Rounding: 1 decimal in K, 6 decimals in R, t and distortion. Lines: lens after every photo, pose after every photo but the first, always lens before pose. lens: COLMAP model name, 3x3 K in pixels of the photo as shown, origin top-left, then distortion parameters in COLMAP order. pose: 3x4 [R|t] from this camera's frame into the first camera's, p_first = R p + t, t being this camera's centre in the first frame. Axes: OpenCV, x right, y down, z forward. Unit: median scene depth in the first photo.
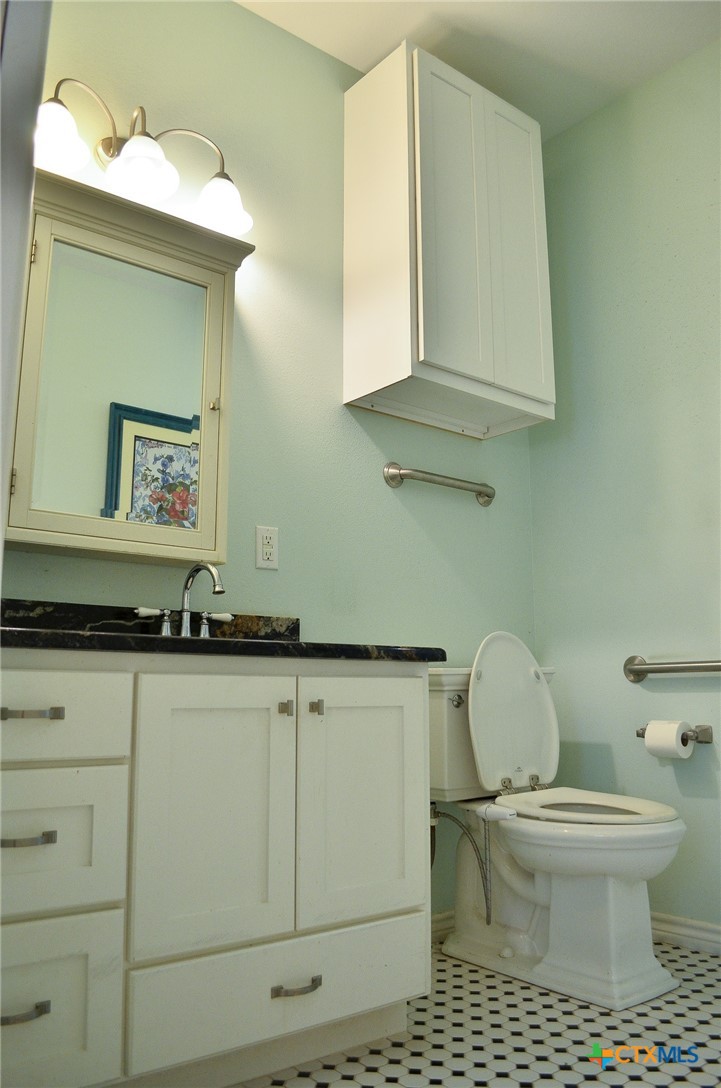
lens RADIAL K [[862.8, 0, 358.8], [0, 862.8, 543.5], [0, 0, 1]] dist [-0.073131, -0.007663]
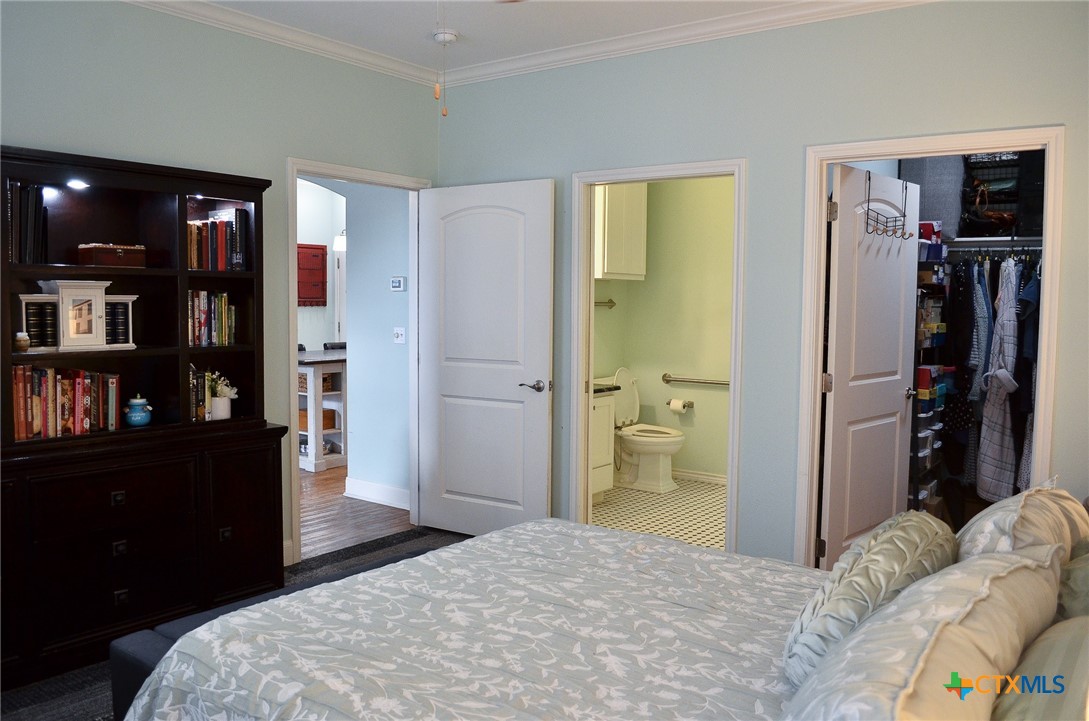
lens RADIAL K [[863.6, 0, 545.7], [0, 863.6, 360.6], [0, 0, 1]] dist [-0.073131, -0.007663]
pose [[0.970845, -0.004282, 0.239668, -0.716803], [-0.051119, 0.973142, 0.224459, -0.515214], [-0.234192, -0.230167, 0.944551, -1.487334]]
